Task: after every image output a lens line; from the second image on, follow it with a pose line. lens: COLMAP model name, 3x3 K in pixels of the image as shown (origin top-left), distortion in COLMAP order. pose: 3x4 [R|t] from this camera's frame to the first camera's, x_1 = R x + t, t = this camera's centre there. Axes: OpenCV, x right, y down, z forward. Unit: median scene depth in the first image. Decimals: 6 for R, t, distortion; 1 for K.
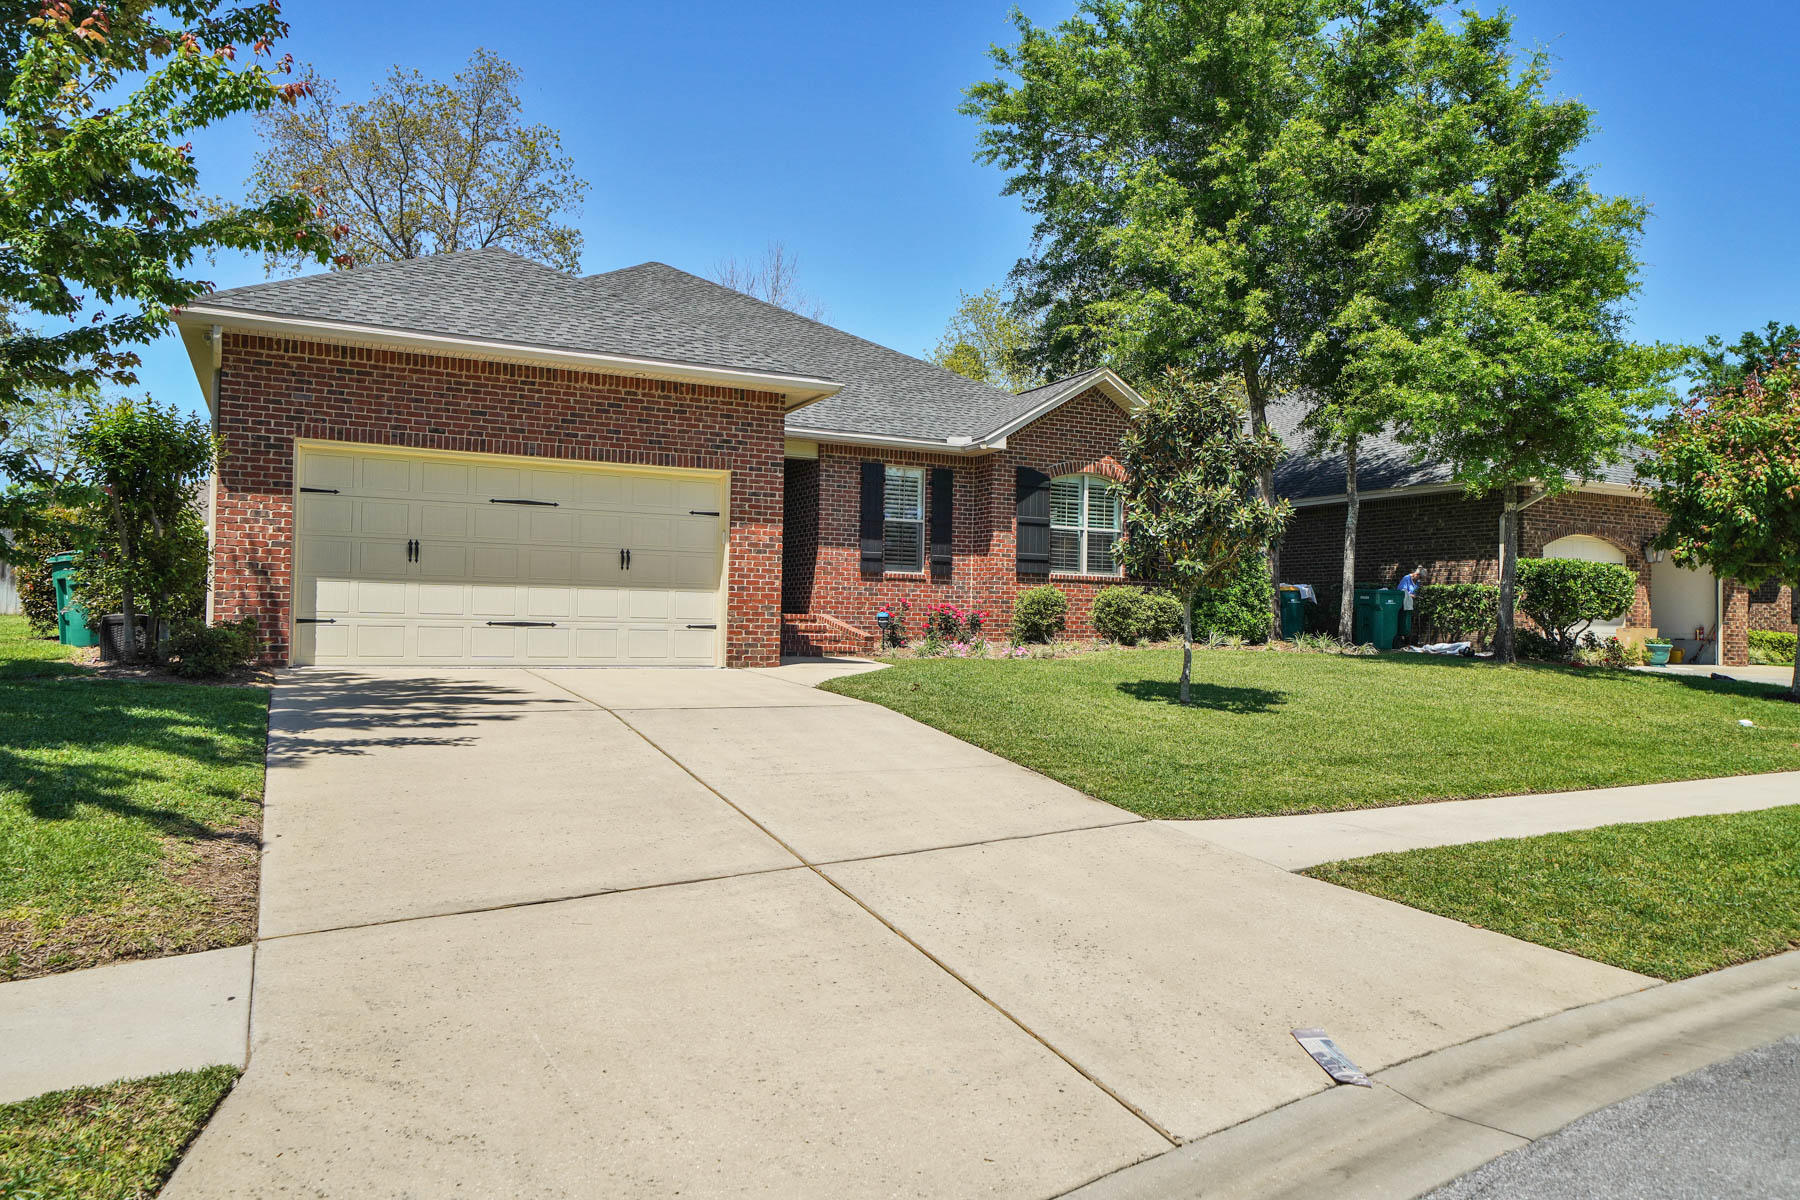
lens RADIAL K [[1236.6, 0, 906.7], [0, 1236.6, 597.1], [0, 0, 1]] dist [0.005207, -0.012265]
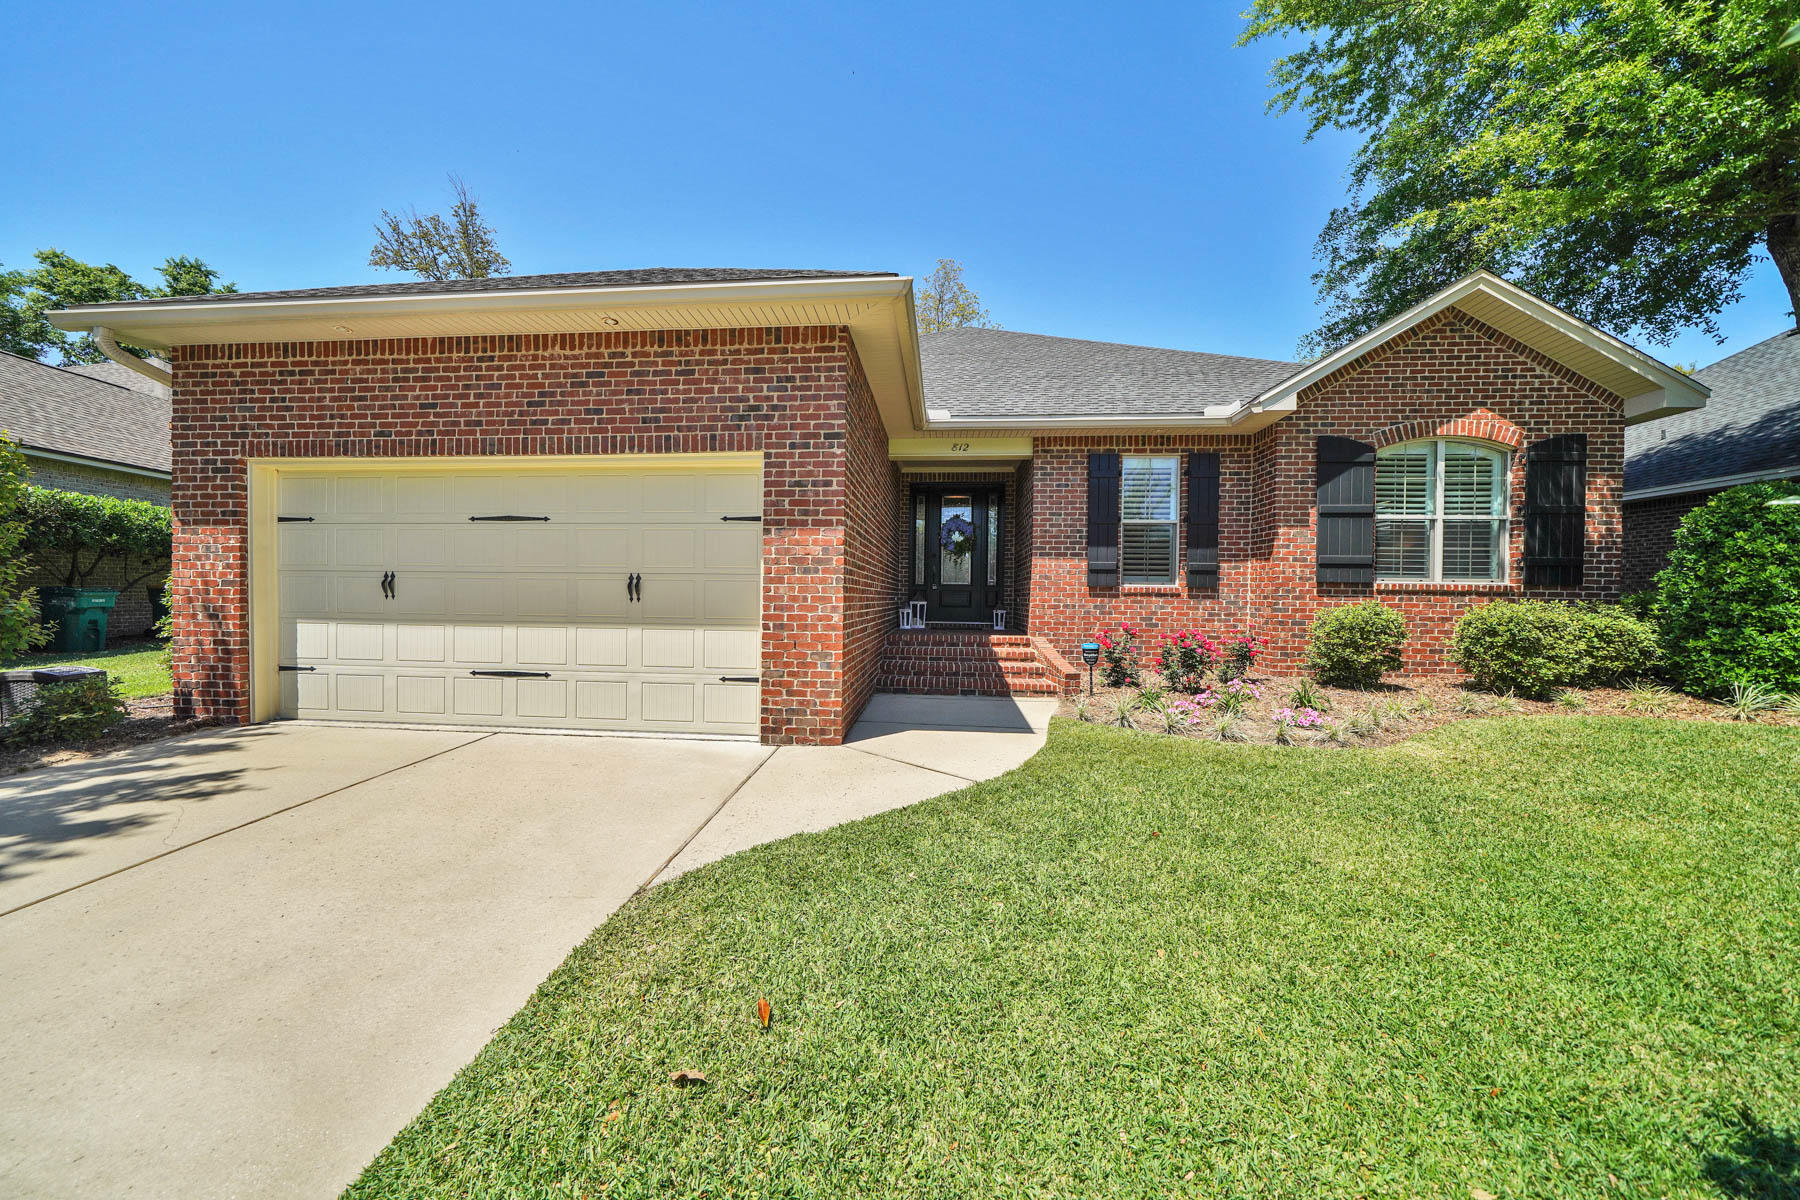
lens RADIAL K [[622.4, 0, 887.7], [0, 622.4, 602.9], [0, 0, 1]] dist [-0.007784, 0.000716]
pose [[0.843684, -0.002996, -0.536831, 0.099028], [0.015788, 0.999690, 0.019234, -0.026136], [0.536607, -0.024703, 0.843470, 0.770638]]
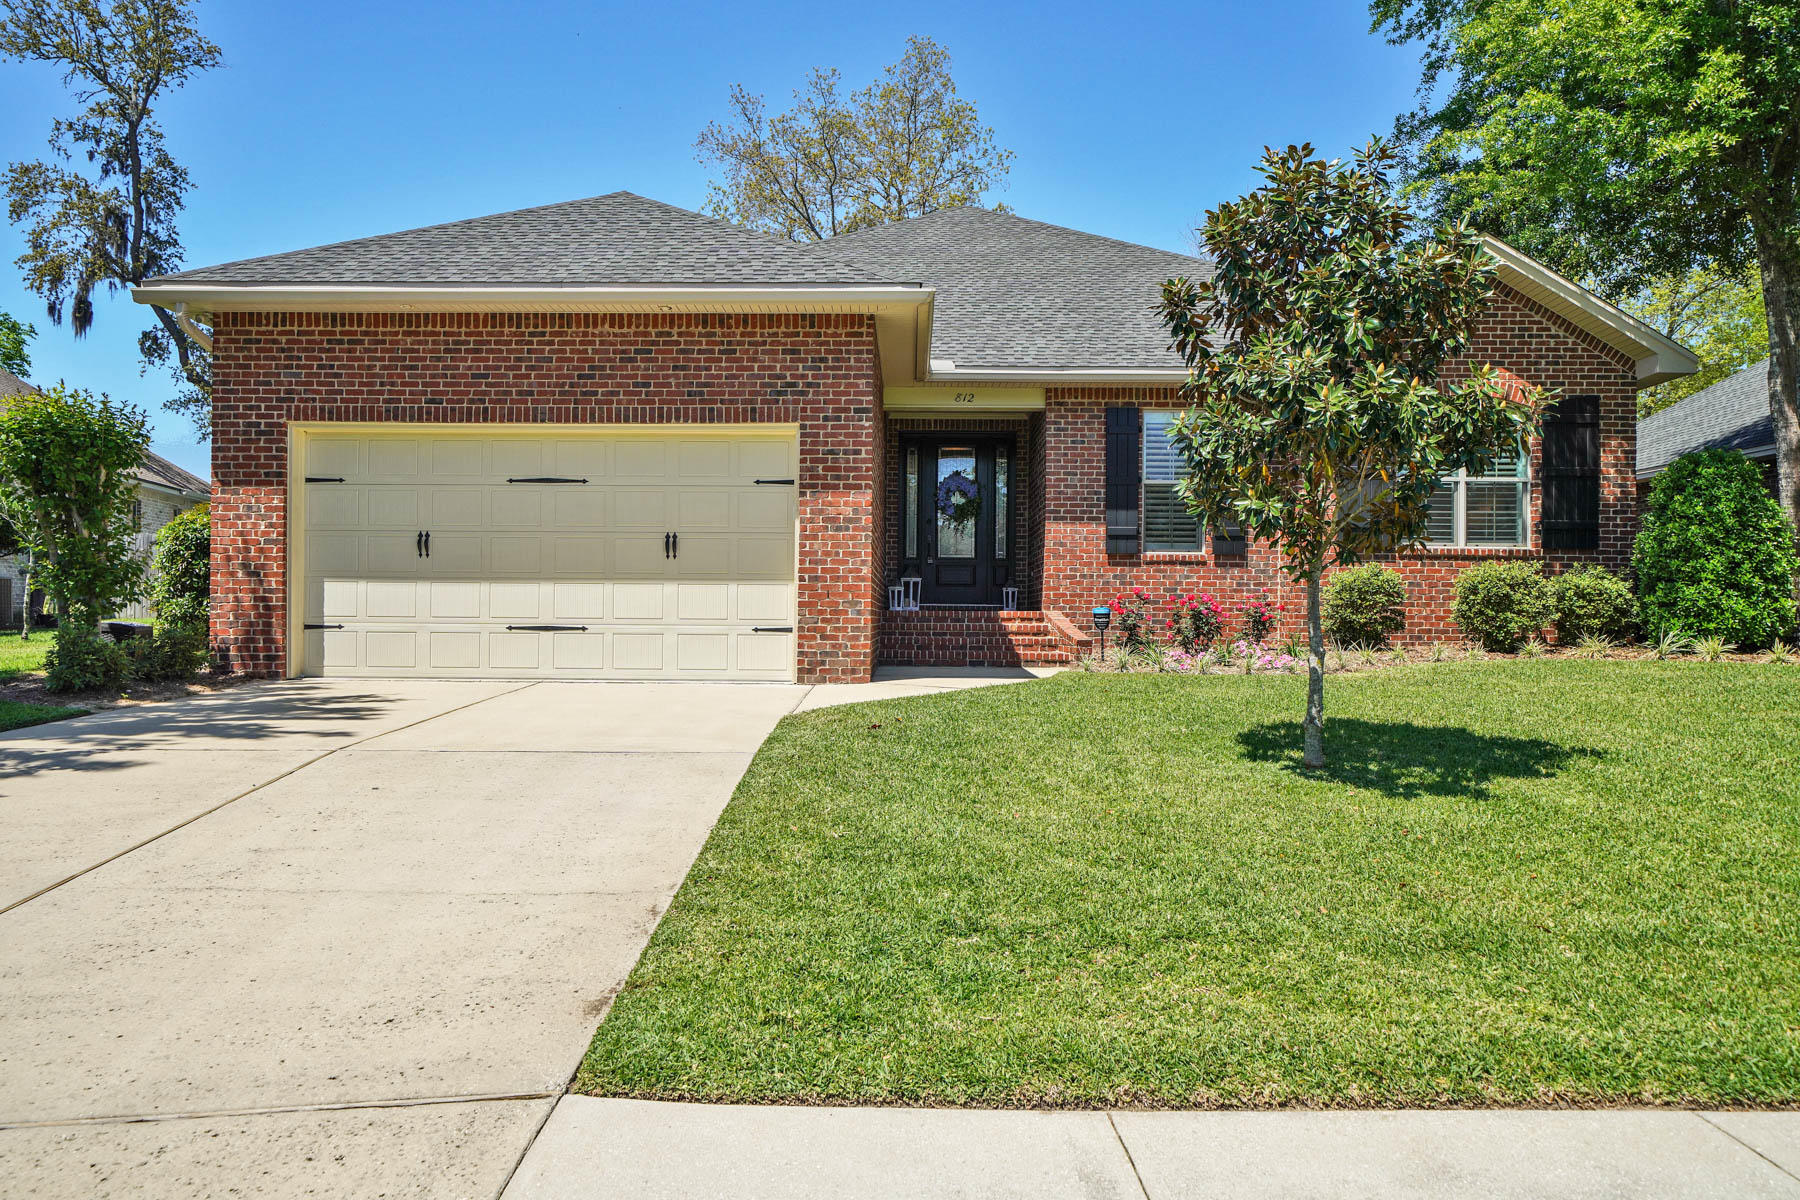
lens RADIAL K [[1236.6, 0, 881.5], [0, 1236.6, 600.0], [0, 0, 1]] dist [0.005207, -0.012265]
pose [[0.878665, -0.018103, -0.477096, 0.268454], [0.019338, 0.999810, -0.002323, 0.008847], [0.477048, -0.007184, 0.878848, 0.369480]]
